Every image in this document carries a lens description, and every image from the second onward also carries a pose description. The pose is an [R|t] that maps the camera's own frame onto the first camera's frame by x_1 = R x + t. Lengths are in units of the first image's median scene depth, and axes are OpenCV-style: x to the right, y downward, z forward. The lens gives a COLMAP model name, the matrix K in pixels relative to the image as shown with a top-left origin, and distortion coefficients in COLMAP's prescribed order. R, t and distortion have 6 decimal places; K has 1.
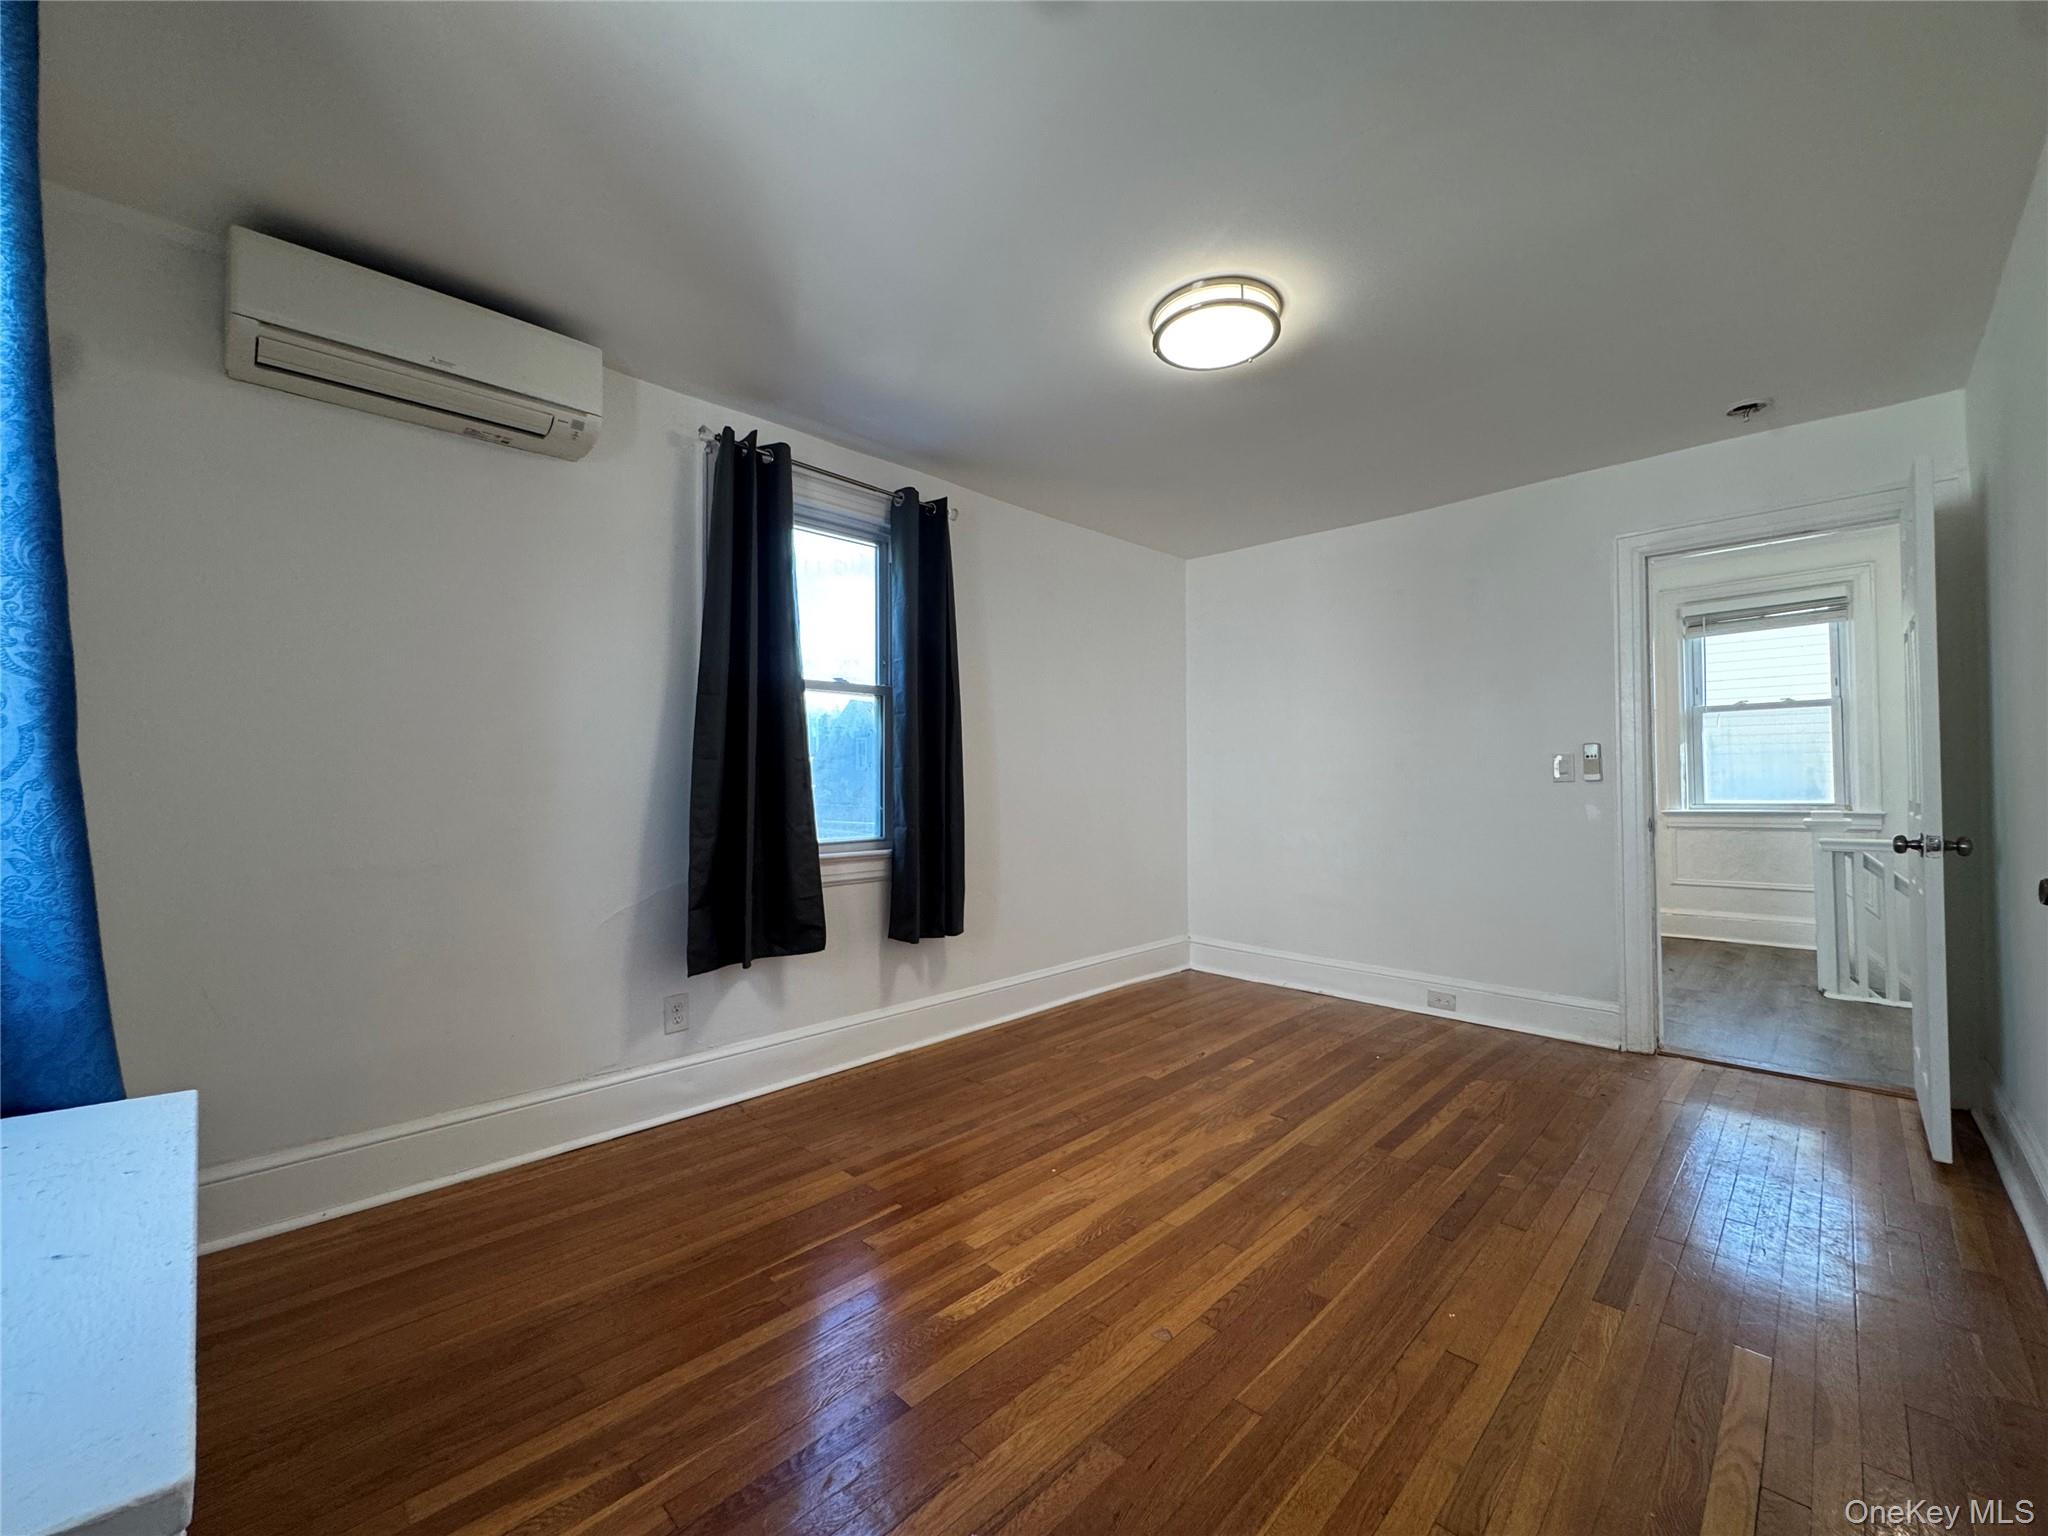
lens RADIAL K [[824.2, 0, 1022.9], [0, 824.2, 767.7], [0, 0, 1]] dist [-0.003129, 0.000246]
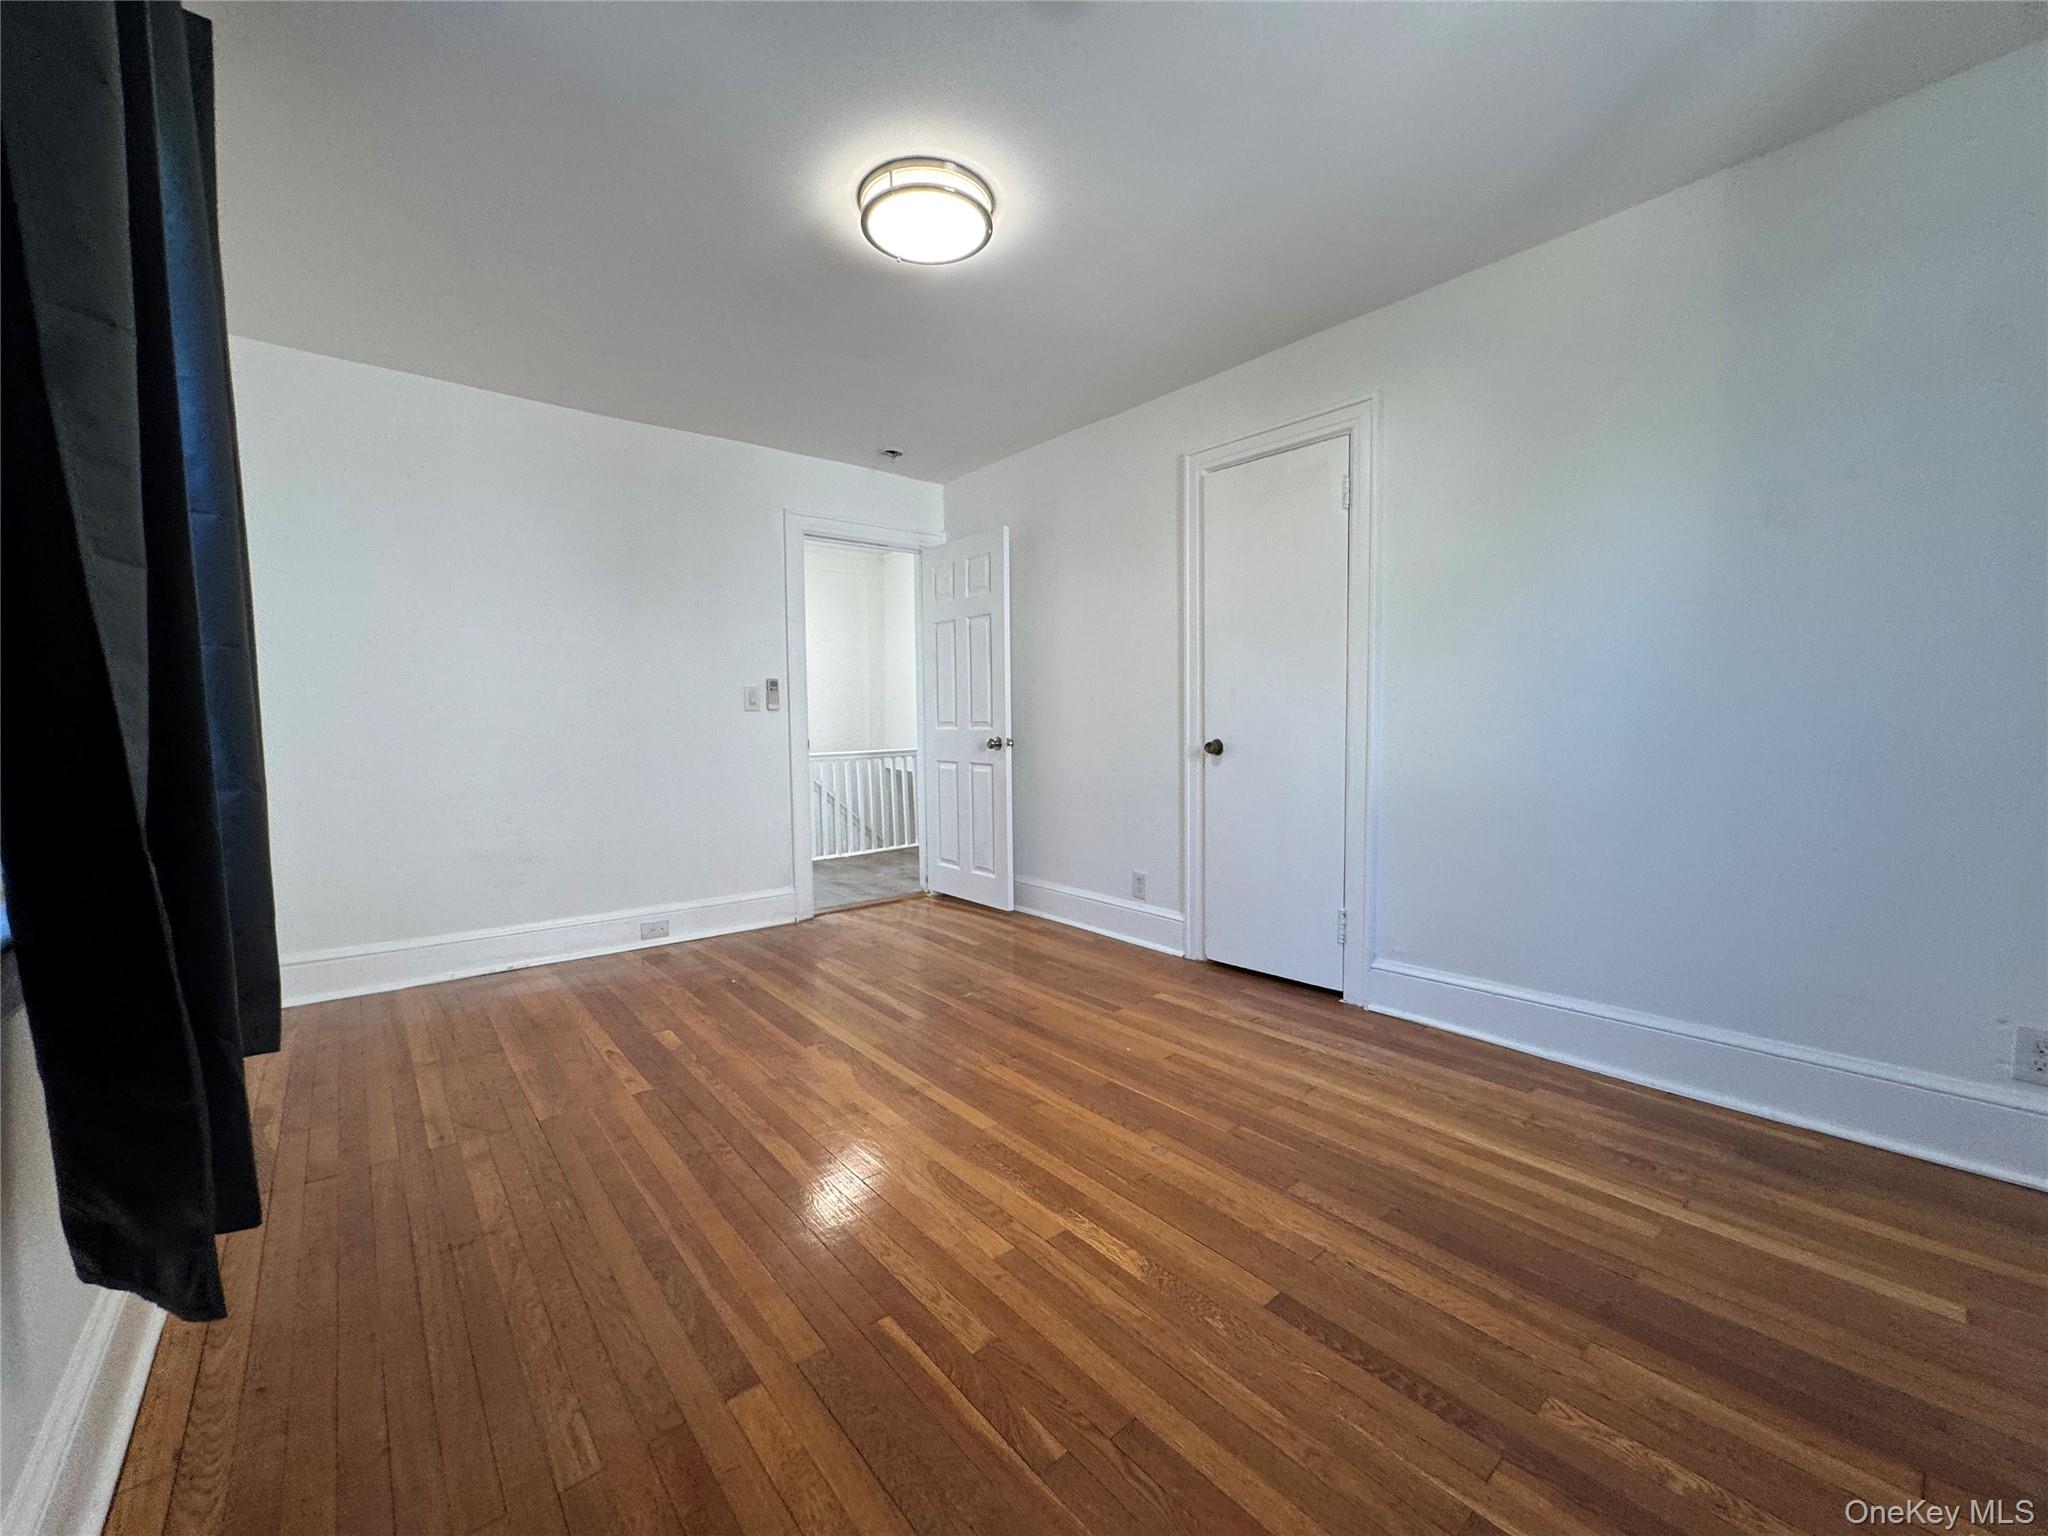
lens RADIAL K [[824.2, 0, 1022.9], [0, 824.2, 767.7], [0, 0, 1]] dist [-0.003129, 0.000246]
pose [[0.096406, -0.052916, 0.993934, -0.623506], [-0.007217, 0.998522, 0.053860, 0.042880], [-0.995316, -0.012365, 0.095882, 0.671004]]
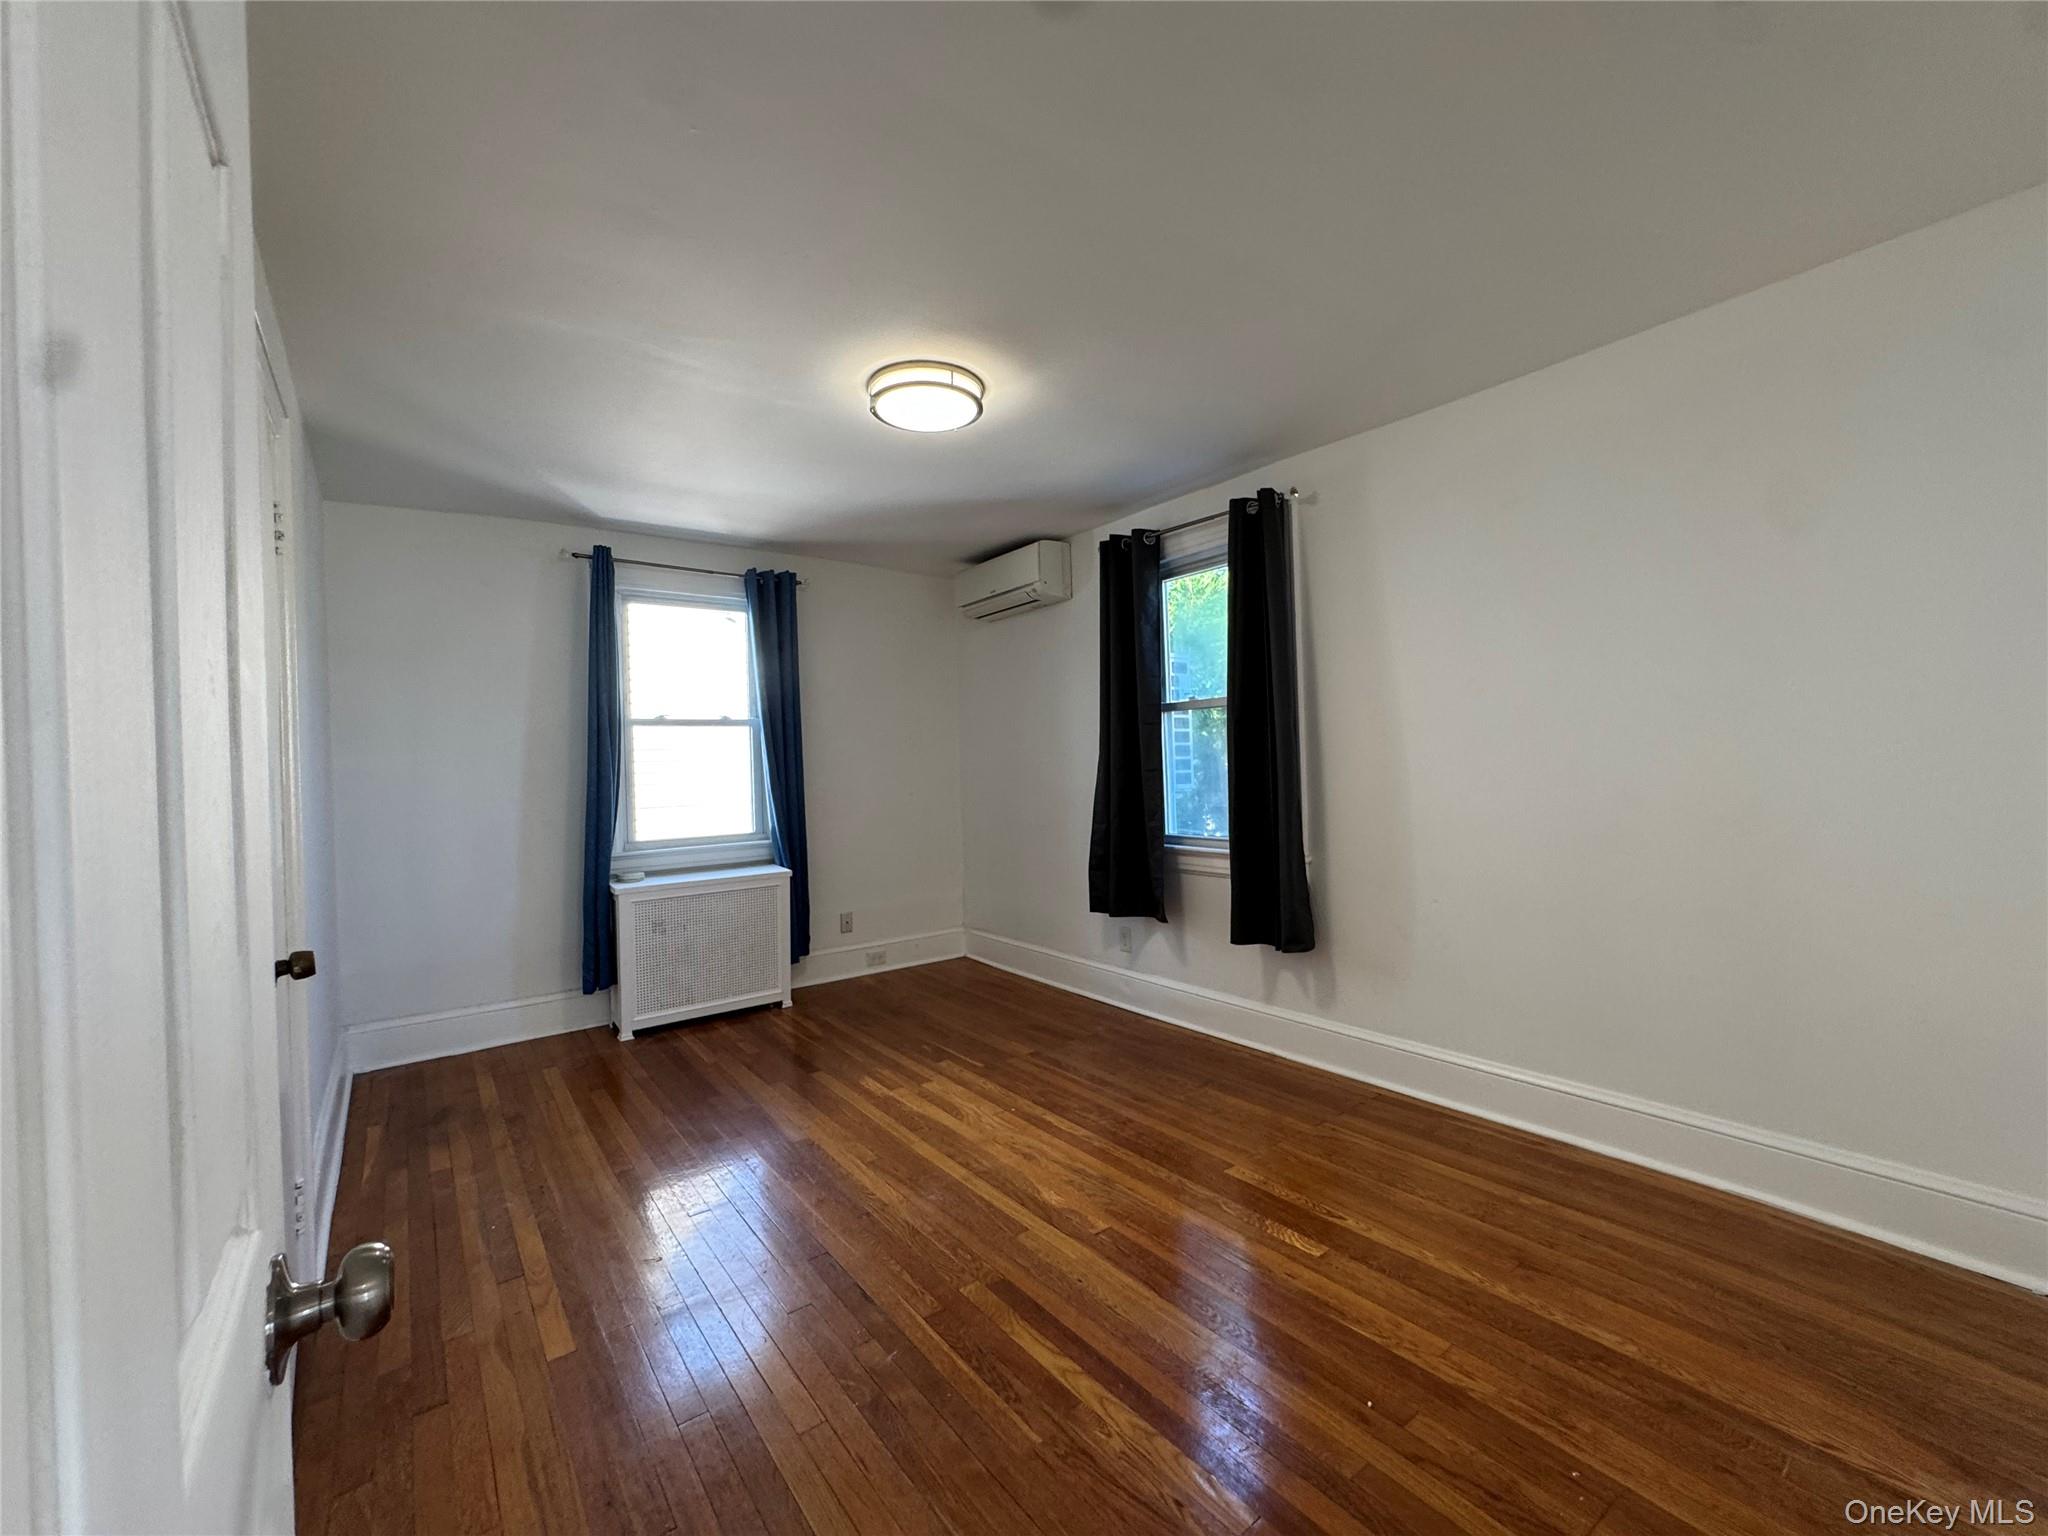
lens RADIAL K [[824.2, 0, 1022.9], [0, 824.2, 767.7], [0, 0, 1]] dist [-0.003129, 0.000246]
pose [[-0.140819, 0.014240, -0.989933, 1.117308], [0.048360, 0.998802, 0.007488, -0.035270], [0.988854, -0.046818, -0.141339, 1.069317]]
